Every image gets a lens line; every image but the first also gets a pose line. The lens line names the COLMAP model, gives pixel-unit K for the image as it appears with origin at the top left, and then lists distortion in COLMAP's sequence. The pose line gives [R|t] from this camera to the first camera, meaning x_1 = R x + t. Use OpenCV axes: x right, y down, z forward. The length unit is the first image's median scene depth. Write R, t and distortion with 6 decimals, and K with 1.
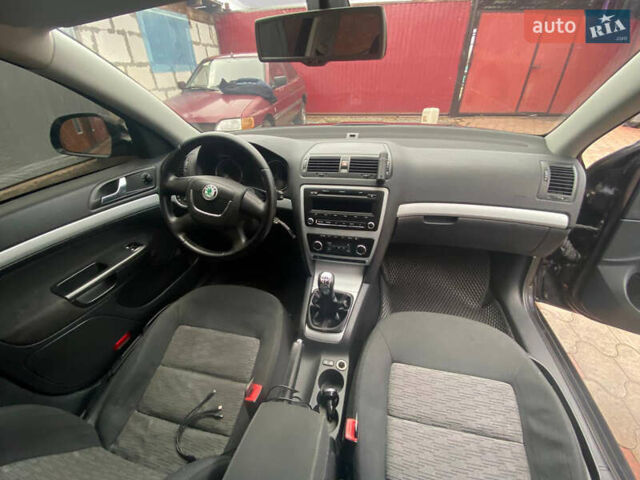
lens RADIAL K [[267.3, 0, 322.7], [0, 267.3, 235.9], [0, 0, 1]] dist [-0.000064, -0.002357]
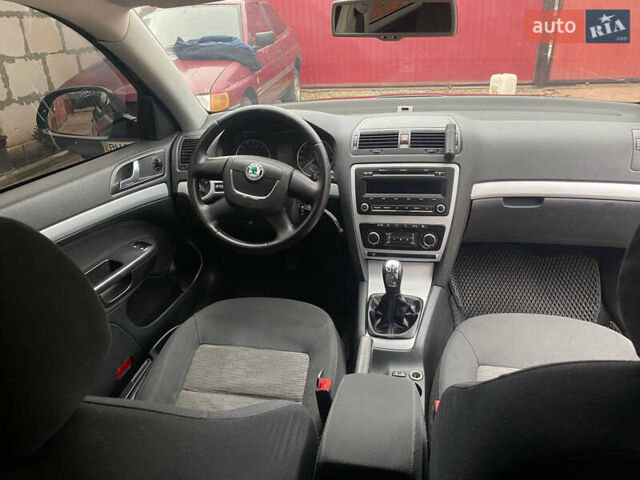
lens RADIAL K [[515.9, 0, 315.4], [0, 515.9, 228.3], [0, 0, 1]] dist [0.011874, -0.007200]
pose [[0.999731, -0.021204, 0.009448, -0.214430], [0.022449, 0.986709, -0.160937, 0.257916], [-0.005910, 0.161105, 0.986920, -0.547125]]
